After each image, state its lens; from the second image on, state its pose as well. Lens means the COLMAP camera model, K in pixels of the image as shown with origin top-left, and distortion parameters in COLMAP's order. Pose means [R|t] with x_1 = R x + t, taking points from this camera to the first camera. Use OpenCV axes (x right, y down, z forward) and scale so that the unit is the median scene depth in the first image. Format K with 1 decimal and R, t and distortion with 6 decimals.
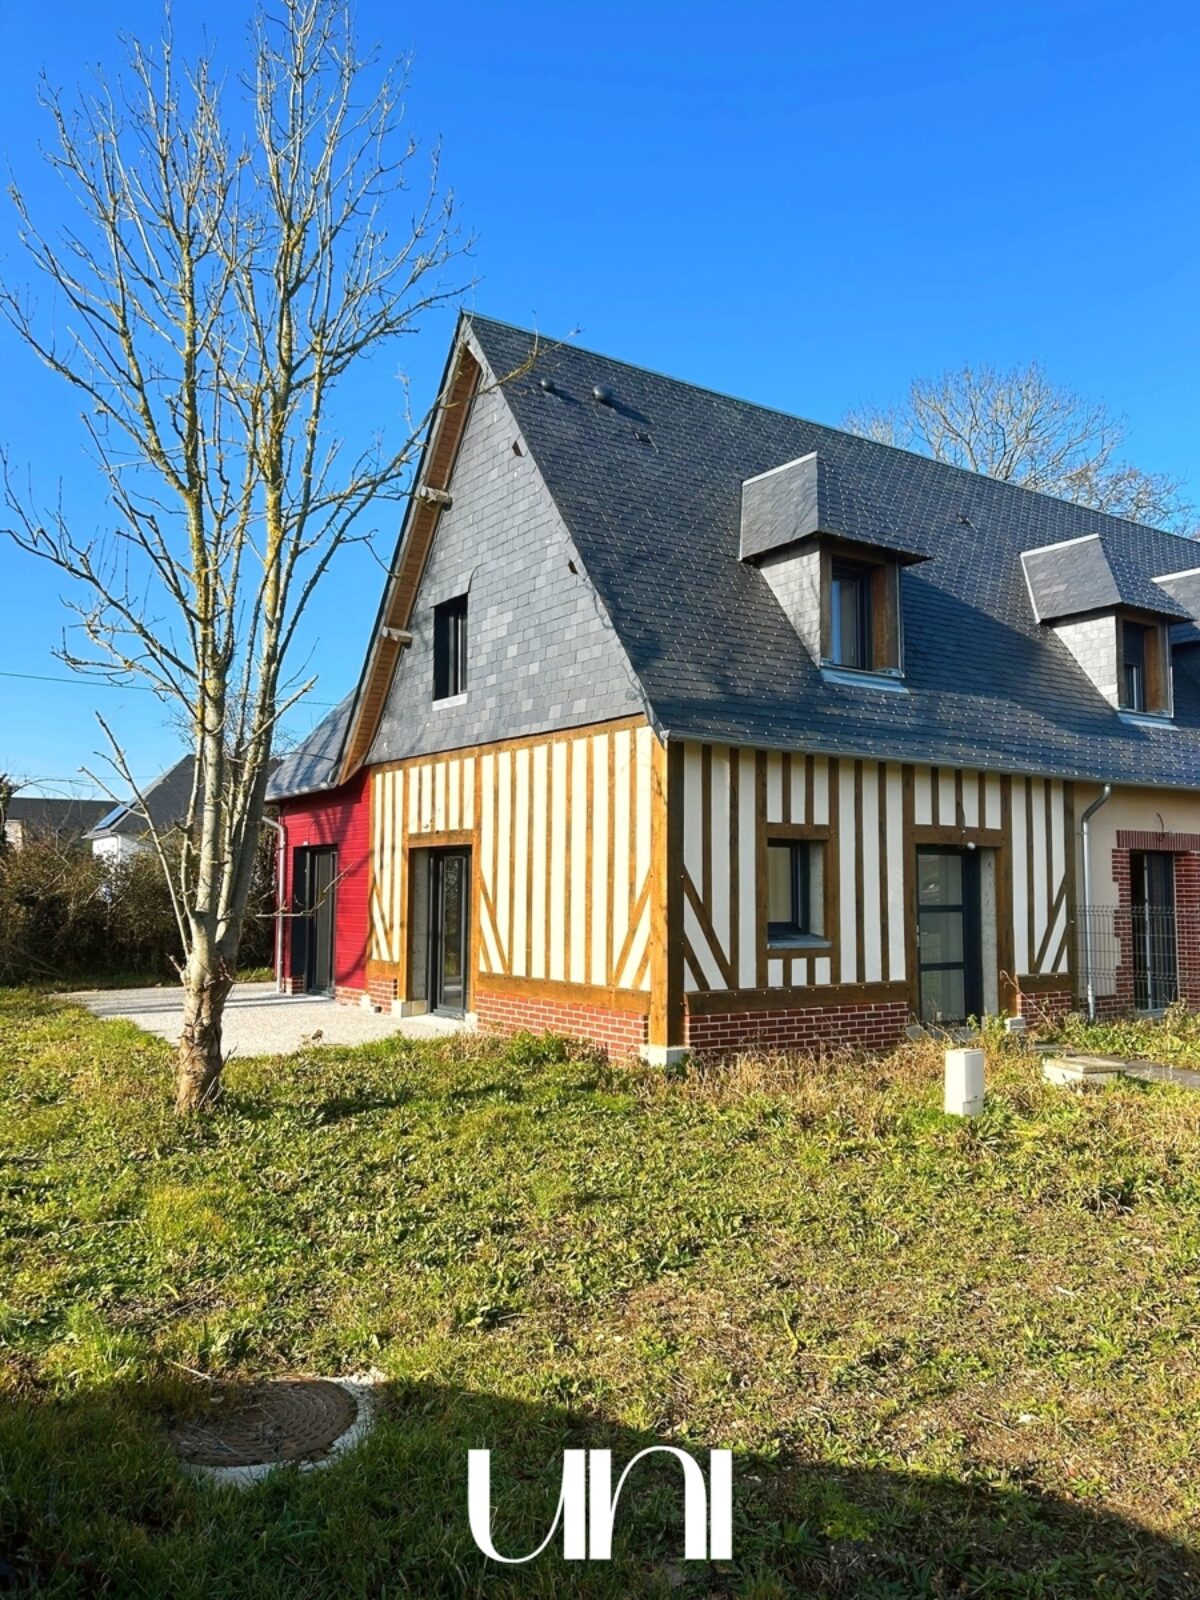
lens RADIAL K [[1198.8, 0, 604.4], [0, 1198.8, 808.8], [0, 0, 1]] dist [0.108248, -0.221062]
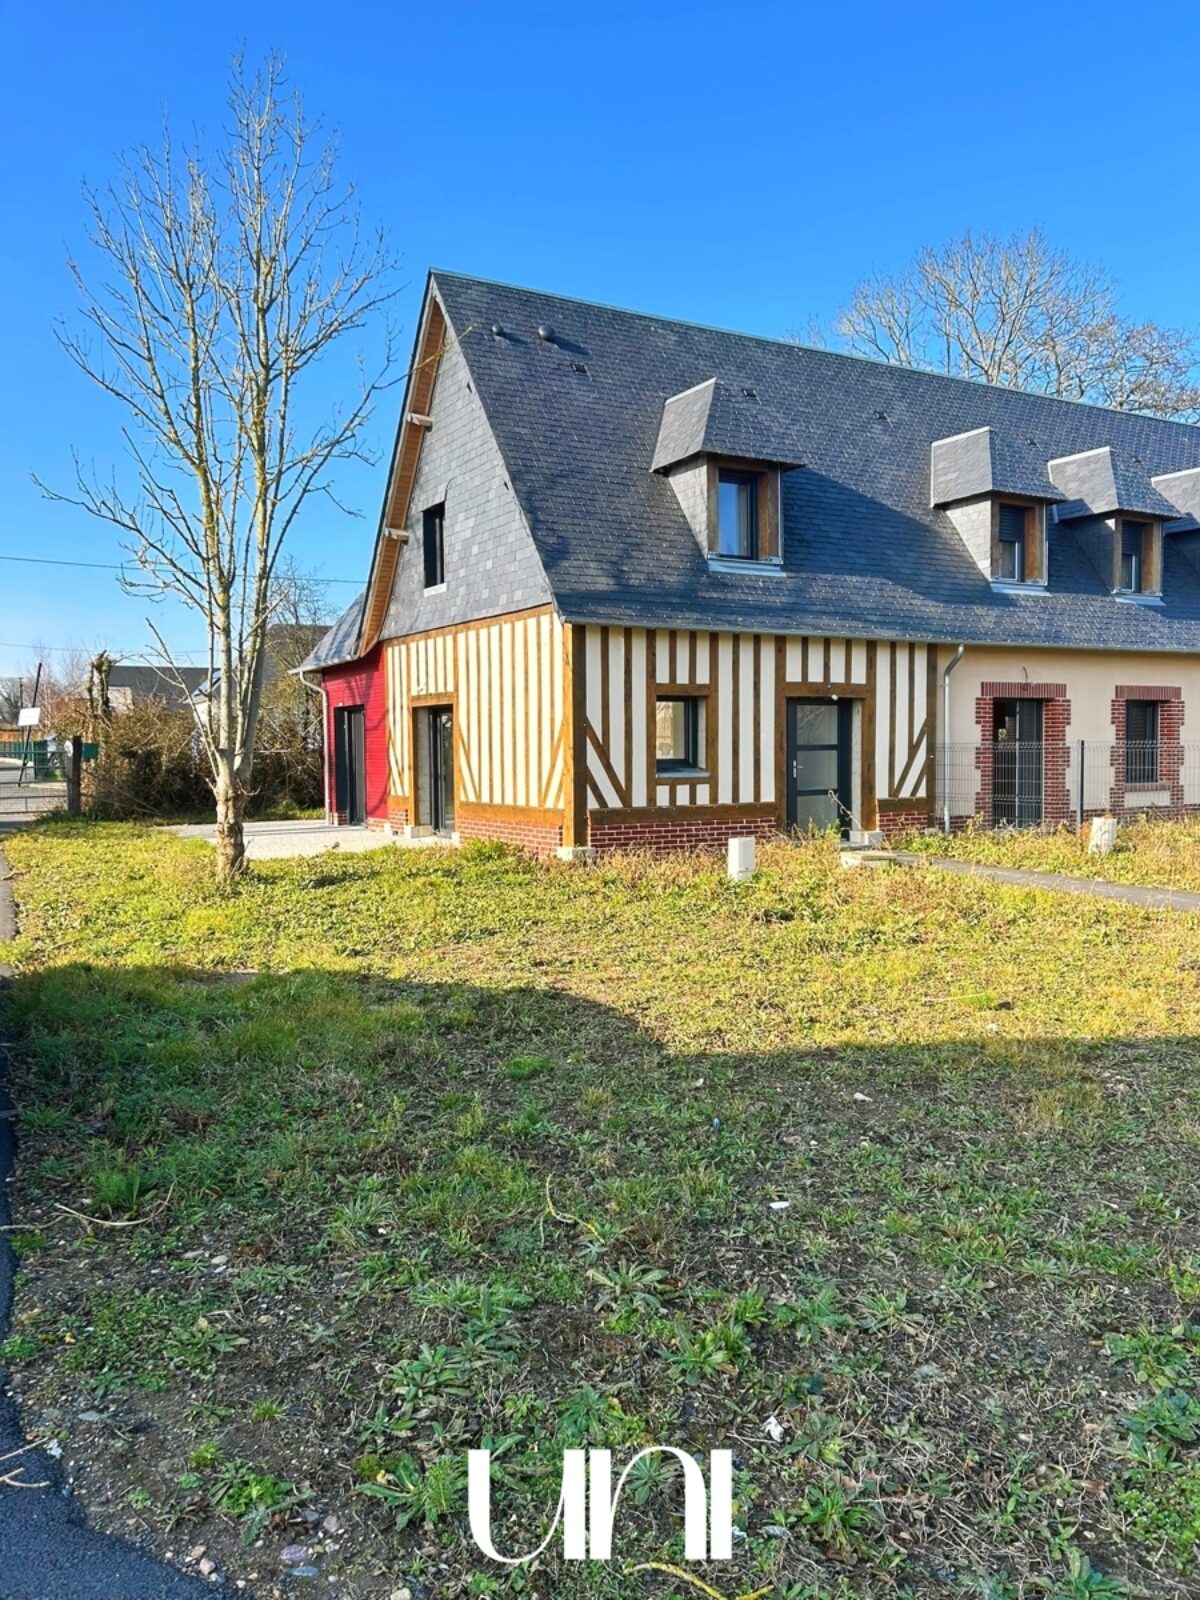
lens RADIAL K [[1198.8, 0, 604.4], [0, 1198.8, 808.8], [0, 0, 1]] dist [0.108248, -0.221062]
pose [[0.996720, -0.009076, -0.080417, 0.163997], [0.018431, 0.993035, 0.116368, -0.005054], [0.078800, -0.117469, 0.989945, -0.293380]]
